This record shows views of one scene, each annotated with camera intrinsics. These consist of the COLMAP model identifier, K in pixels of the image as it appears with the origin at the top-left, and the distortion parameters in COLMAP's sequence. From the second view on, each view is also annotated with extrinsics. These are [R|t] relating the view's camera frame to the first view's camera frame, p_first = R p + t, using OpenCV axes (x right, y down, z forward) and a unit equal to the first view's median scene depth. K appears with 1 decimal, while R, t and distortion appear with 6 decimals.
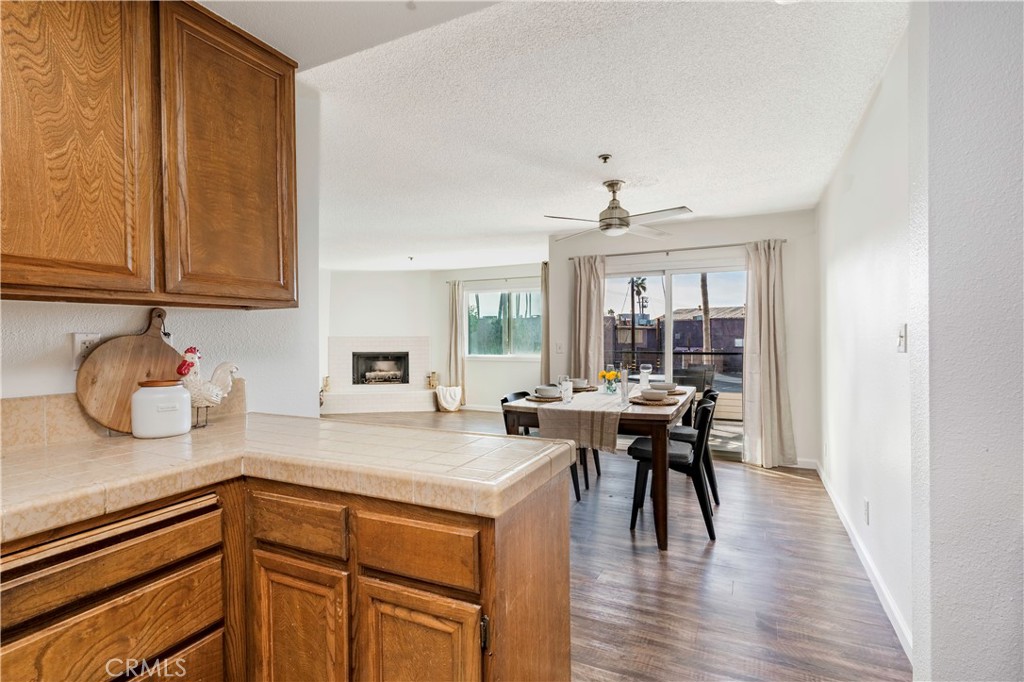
lens RADIAL K [[490.0, 0, 510.5], [0, 490.0, 343.0], [0, 0, 1]] dist [-0.000320, -0.000563]
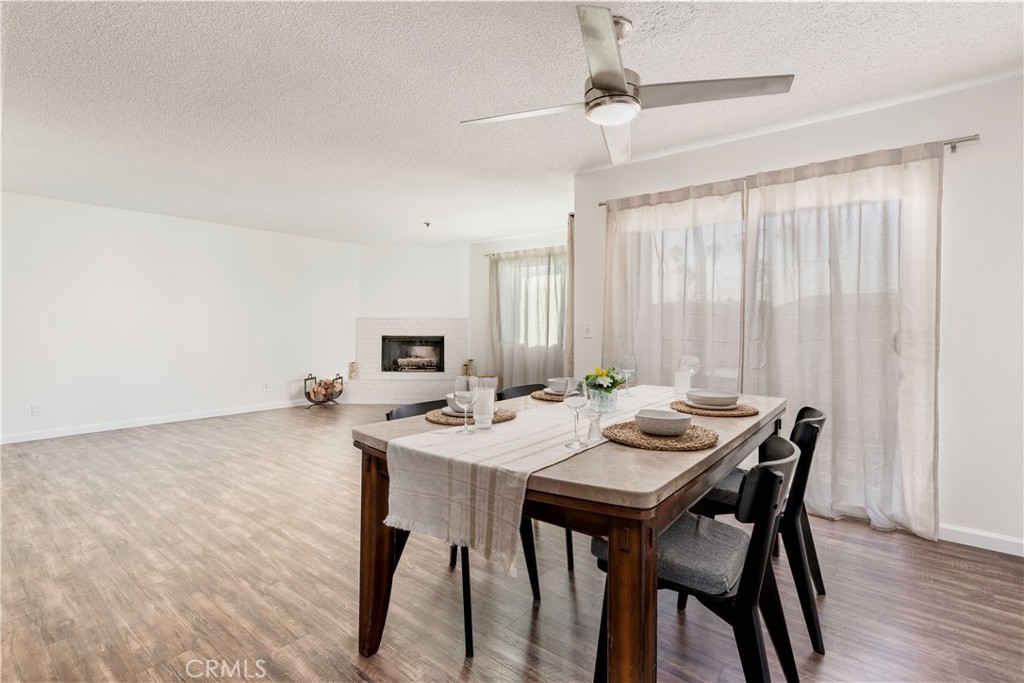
lens RADIAL K [[471.5, 0, 518.4], [0, 471.5, 333.0], [0, 0, 1]] dist [-0.000270, -0.000075]
pose [[0.978543, 0.014813, -0.205510, 0.182576], [-0.014350, 0.999890, 0.003742, 0.014140], [0.205543, -0.000712, 0.978648, 0.381904]]
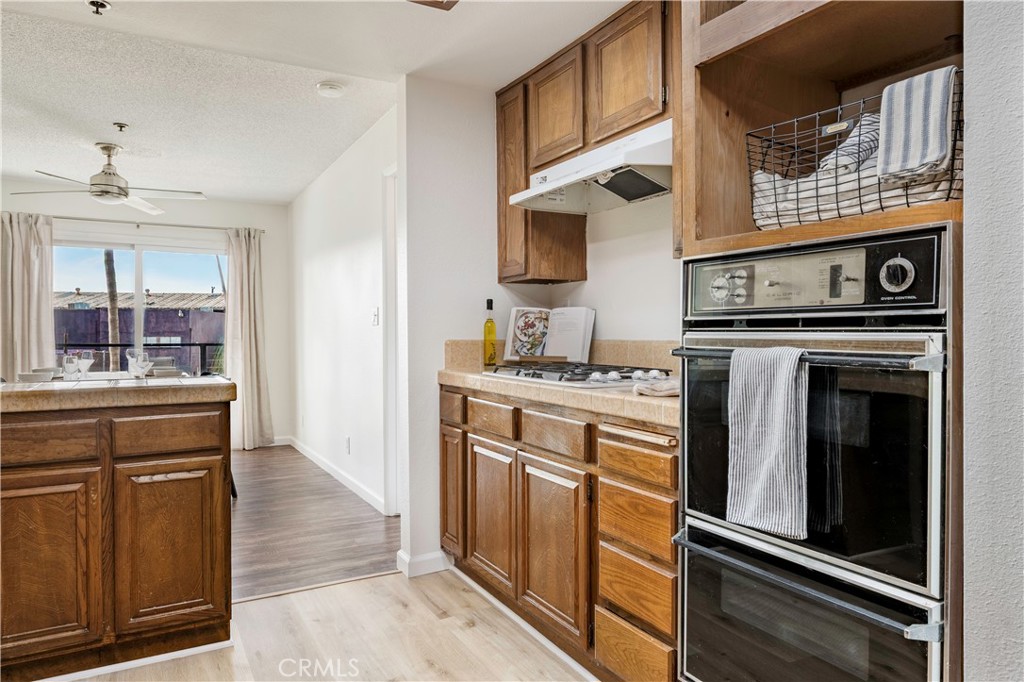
lens RADIAL K [[656.3, 0, 514.0], [0, 656.3, 339.6], [0, 0, 1]] dist [0.003227, 0.001877]
pose [[0.570006, -0.000978, 0.821640, -0.293630], [0.006650, 0.999972, -0.003424, 0.032206], [-0.821614, 0.007416, 0.569996, -0.246115]]
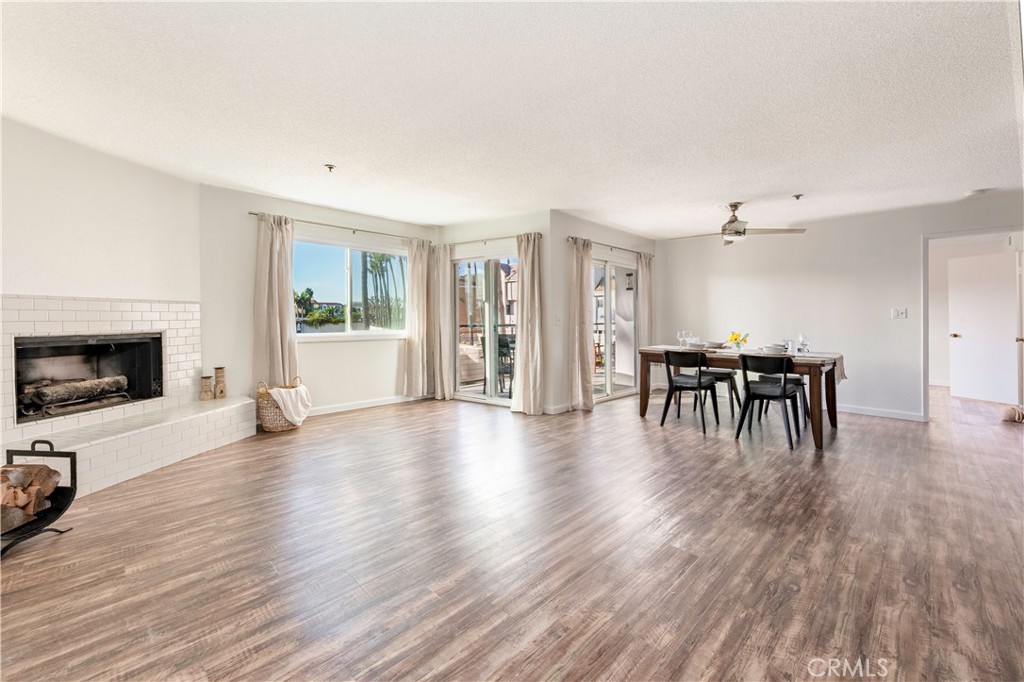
lens RADIAL K [[419.8, 0, 518.4], [0, 419.8, 317.8], [0, 0, 1]] dist [-0.002121, 0.000185]
pose [[0.310318, 0.015373, 0.950508, -0.938148], [0.004139, 0.999838, -0.017522, 0.021714], [-0.950624, 0.009372, 0.310205, 1.001897]]
